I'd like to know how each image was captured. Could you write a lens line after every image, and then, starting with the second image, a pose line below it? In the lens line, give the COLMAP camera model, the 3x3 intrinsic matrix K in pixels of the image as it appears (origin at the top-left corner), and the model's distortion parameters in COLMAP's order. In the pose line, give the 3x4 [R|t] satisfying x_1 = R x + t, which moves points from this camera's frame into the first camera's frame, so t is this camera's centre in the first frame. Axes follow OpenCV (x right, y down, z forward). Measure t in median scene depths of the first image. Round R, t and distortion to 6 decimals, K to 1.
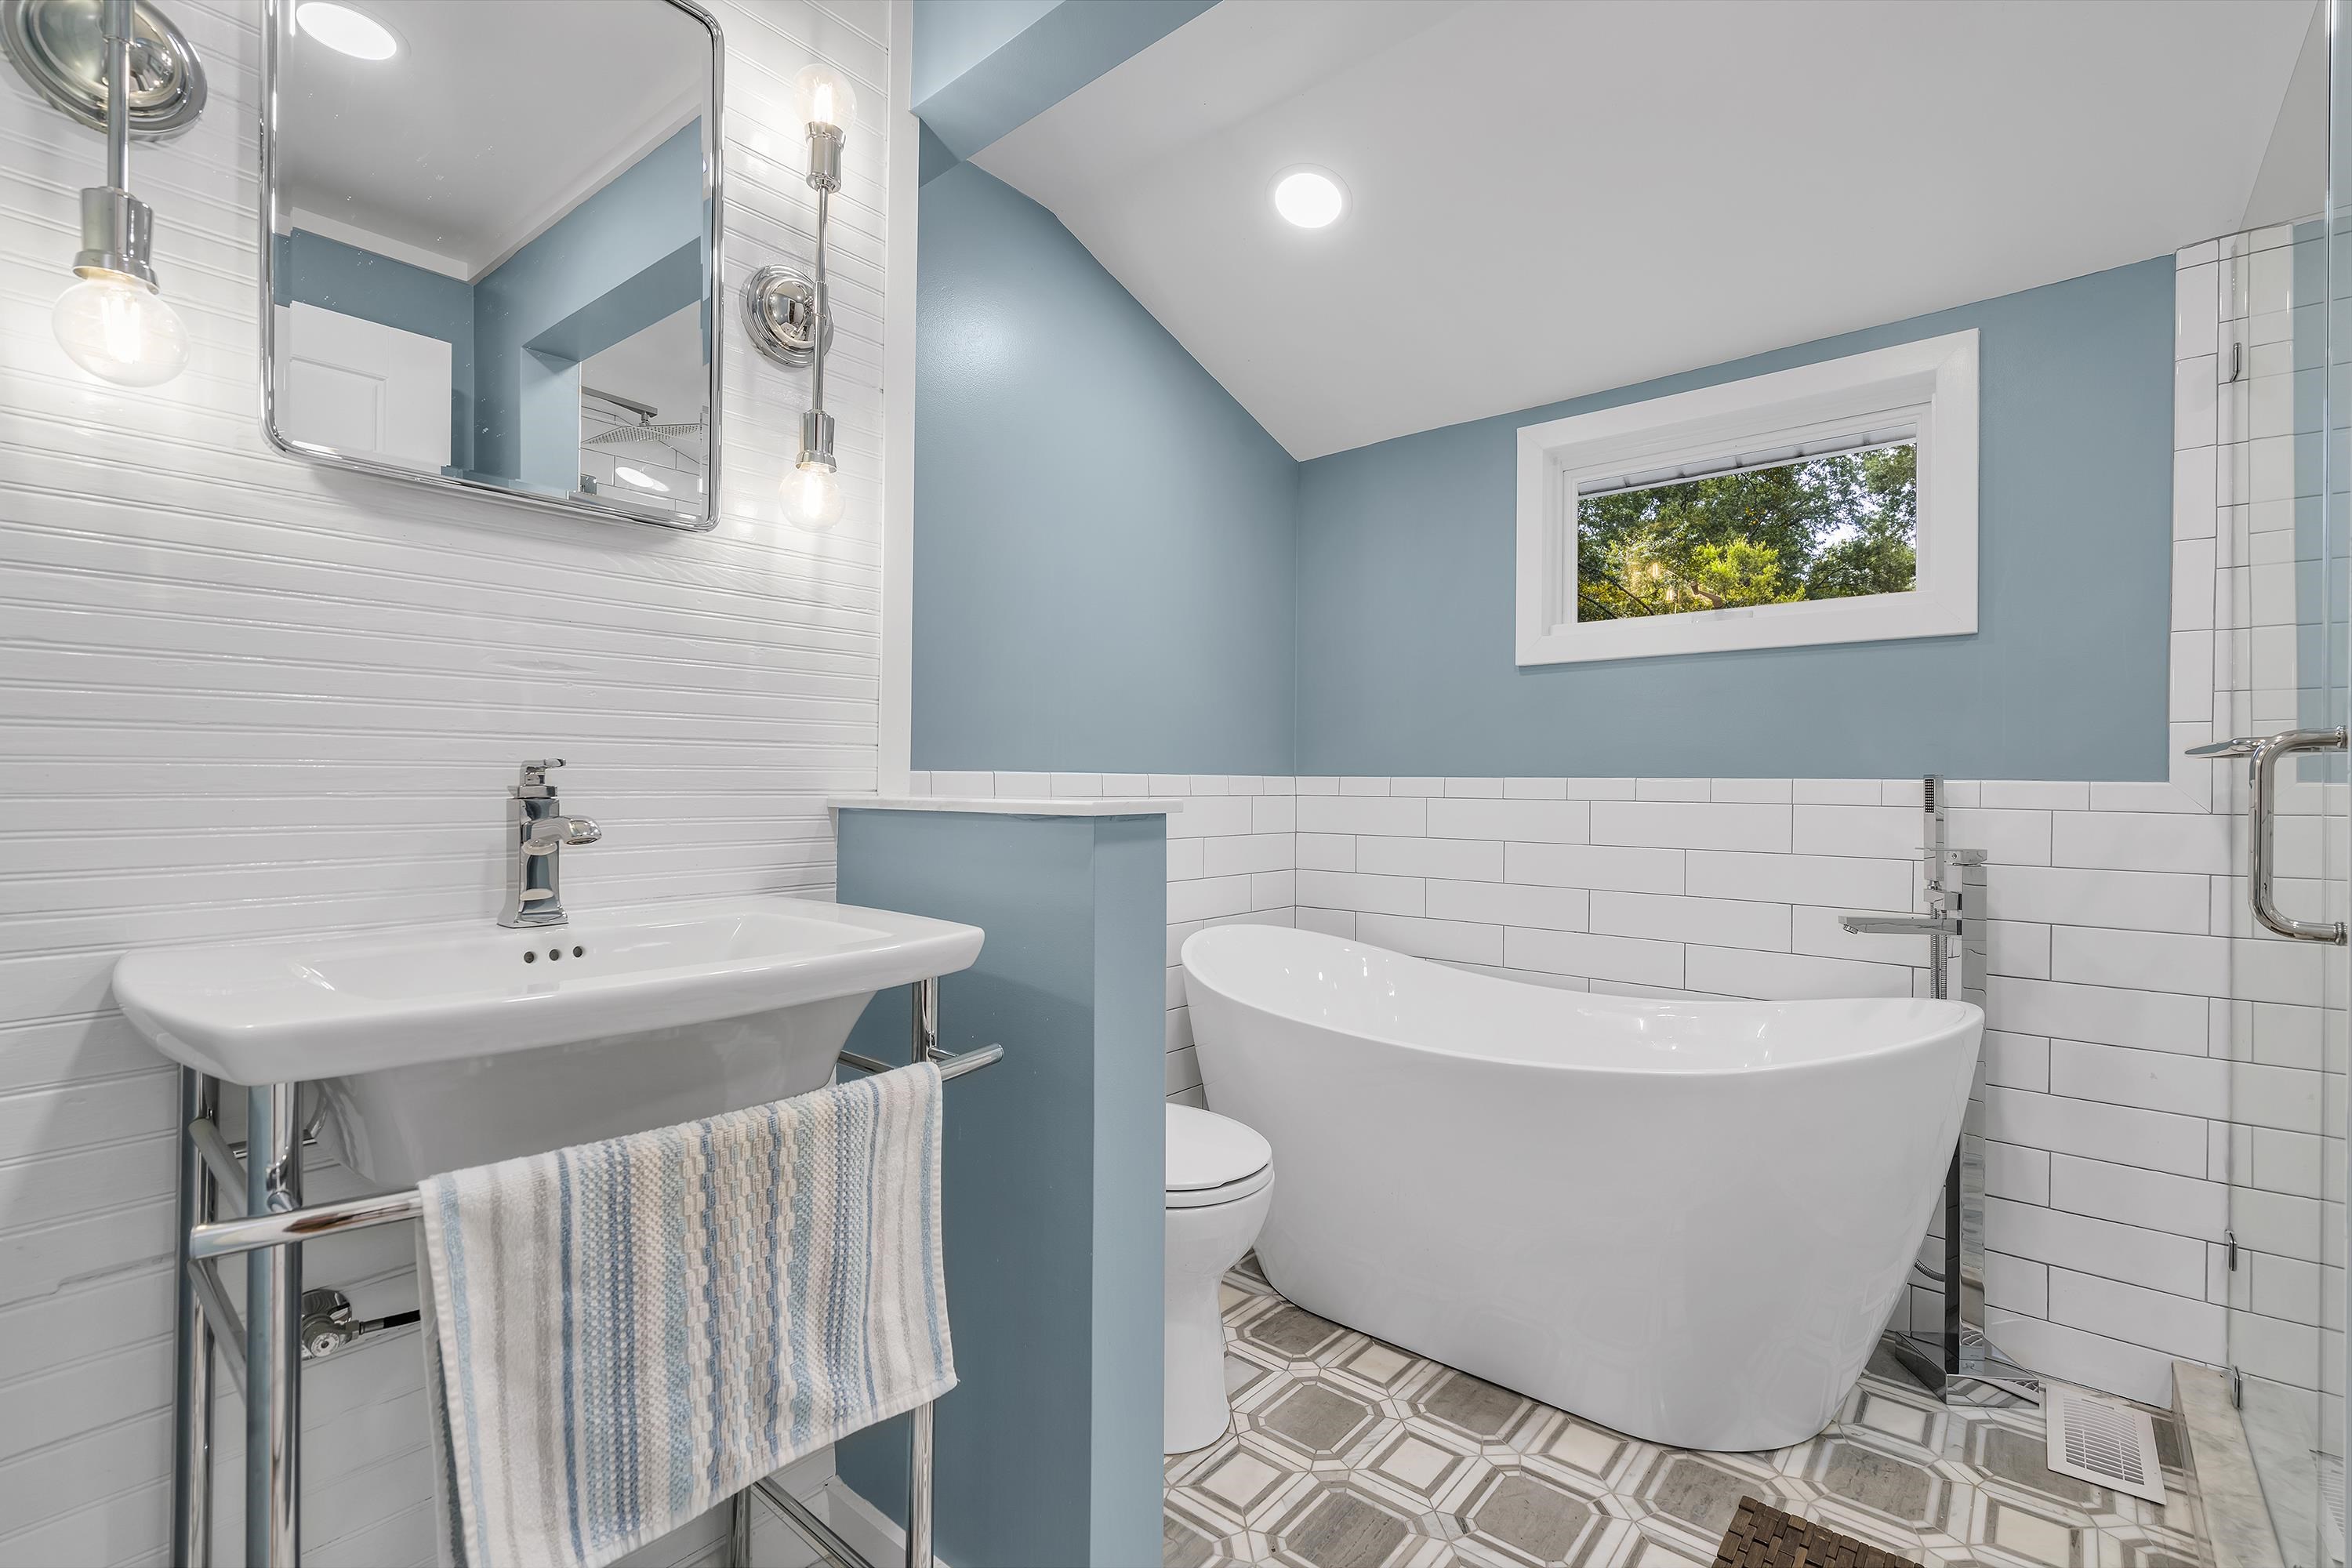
lens RADIAL K [[1038.5, 0, 1178.5], [0, 1038.5, 785.9], [0, 0, 1]] dist [-0.007343, 0.000414]
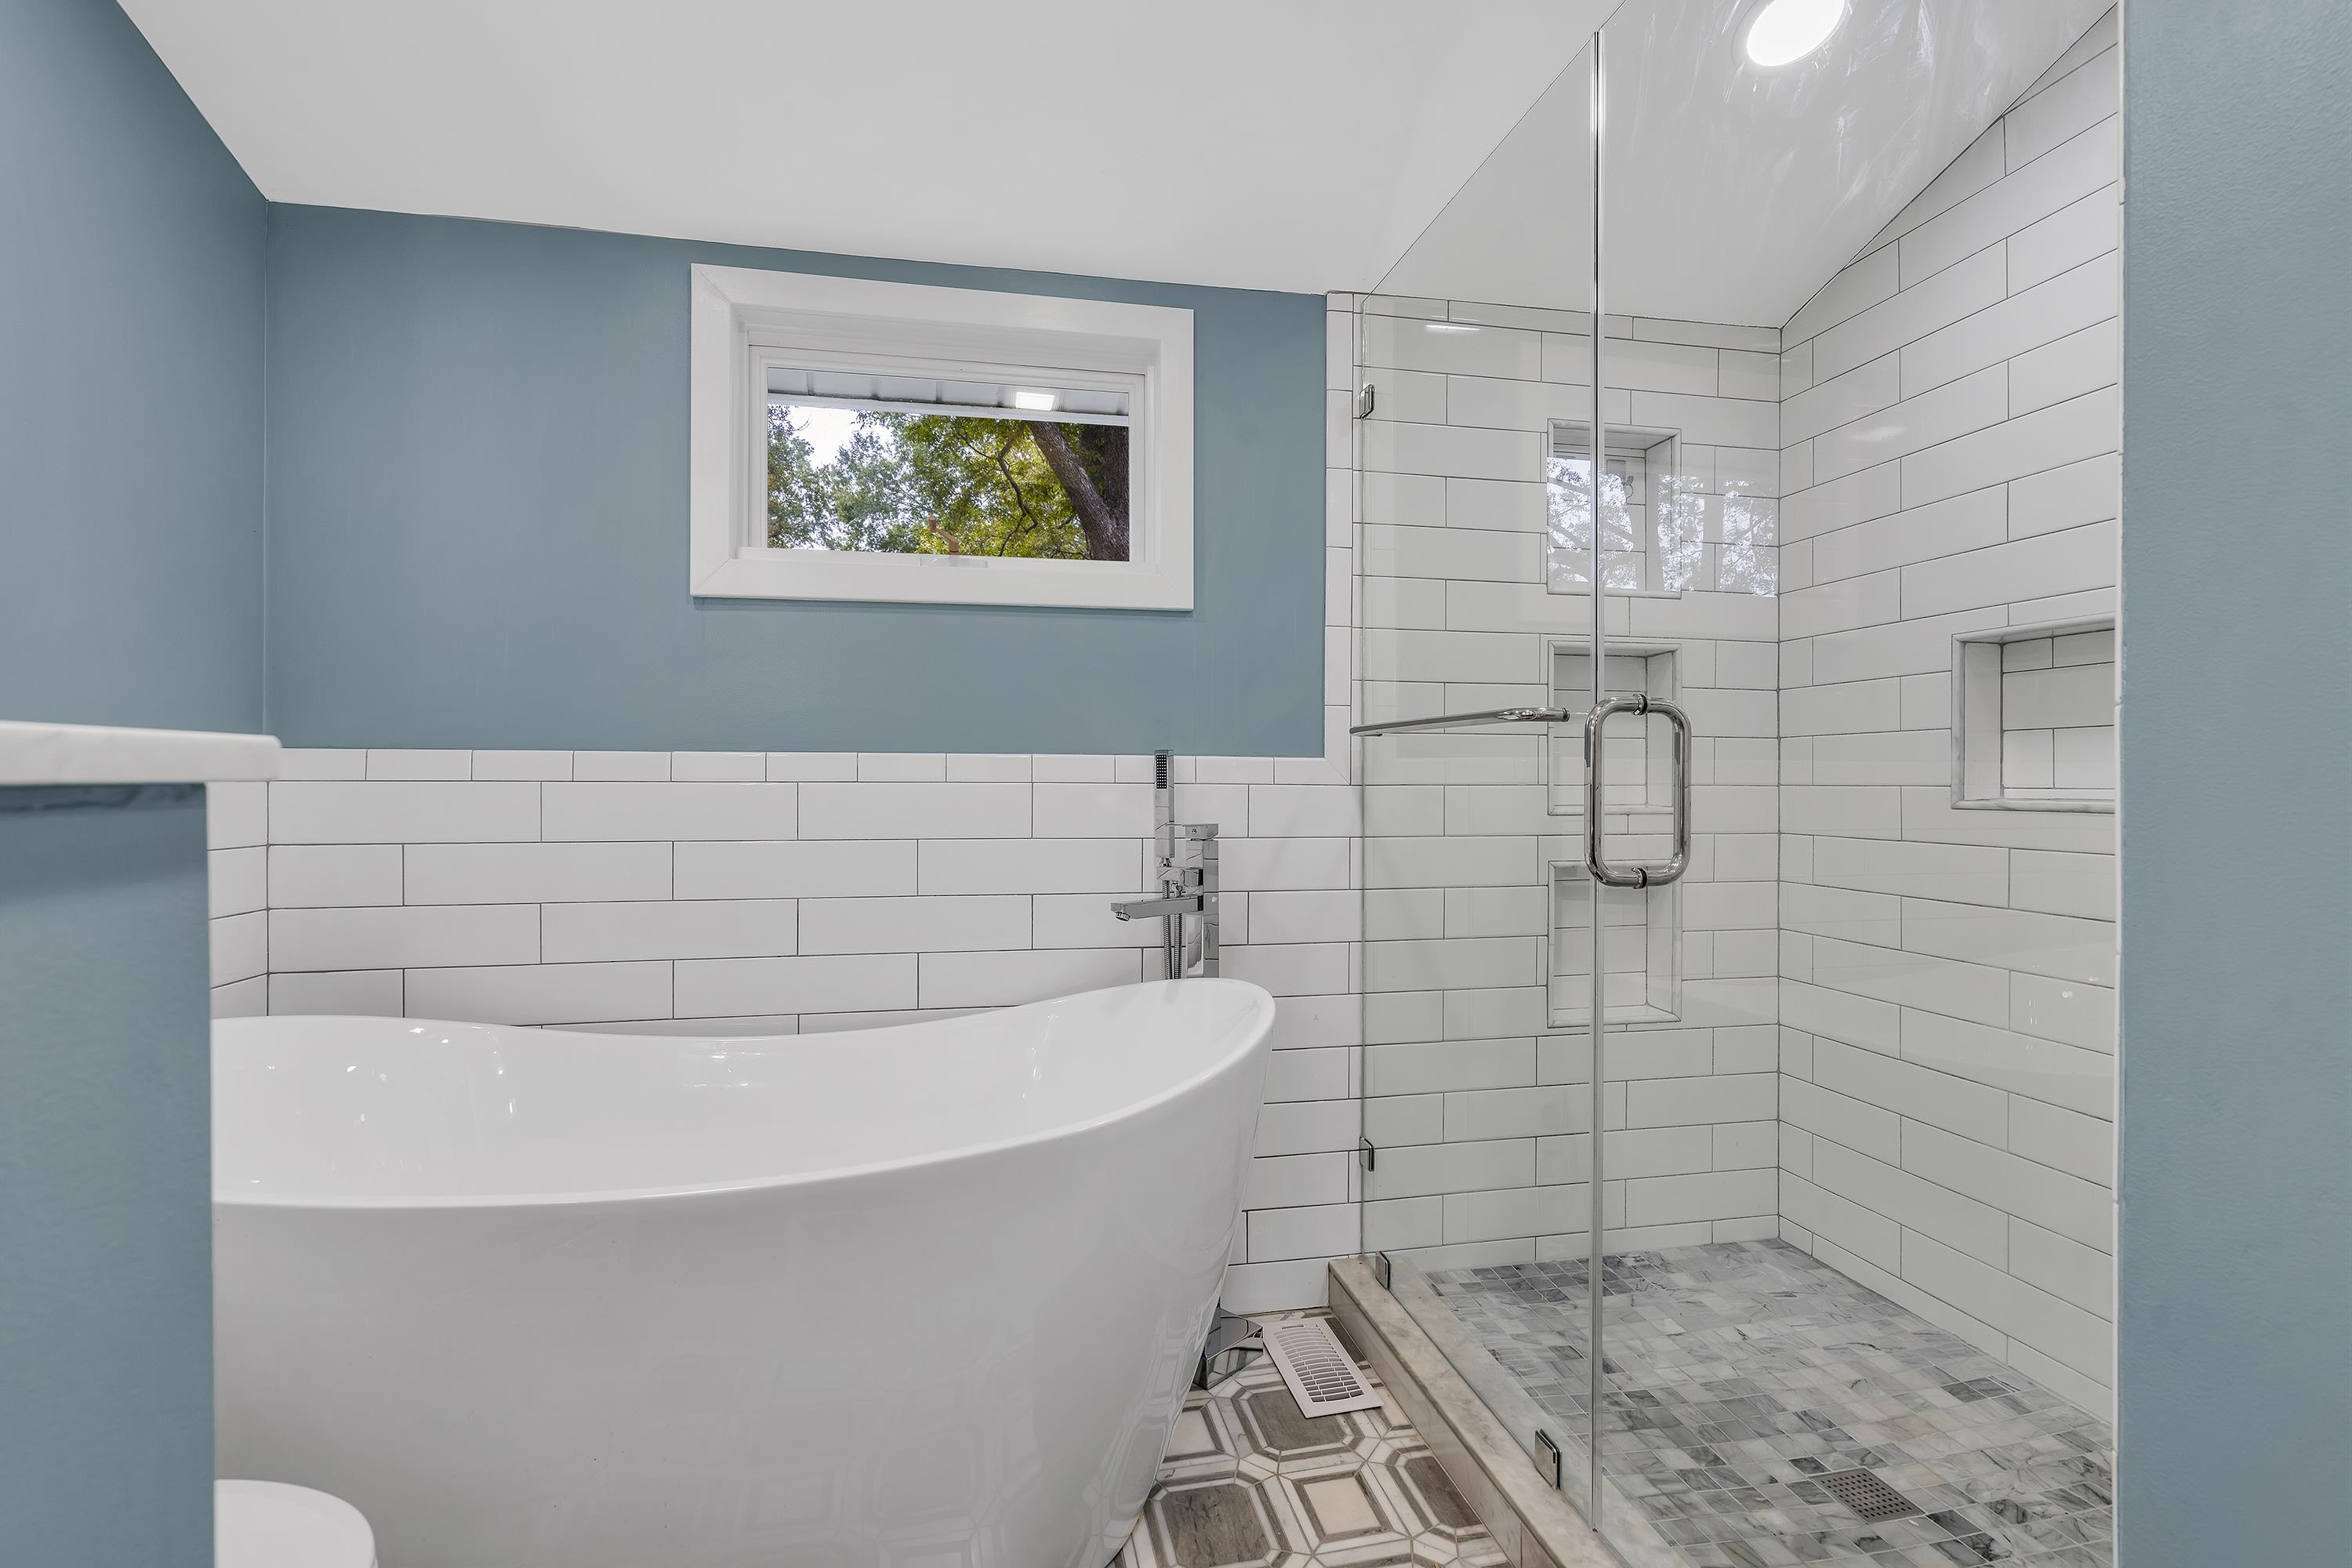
lens RADIAL K [[1038.5, 0, 1172.9], [0, 1038.5, 785.9], [0, 0, 1]] dist [-0.007343, 0.000414]
pose [[0.615139, -0.009044, 0.788367, -0.044445], [0.005824, 0.999959, 0.006927, 0.016602], [-0.788397, 0.000330, 0.615167, 0.390840]]
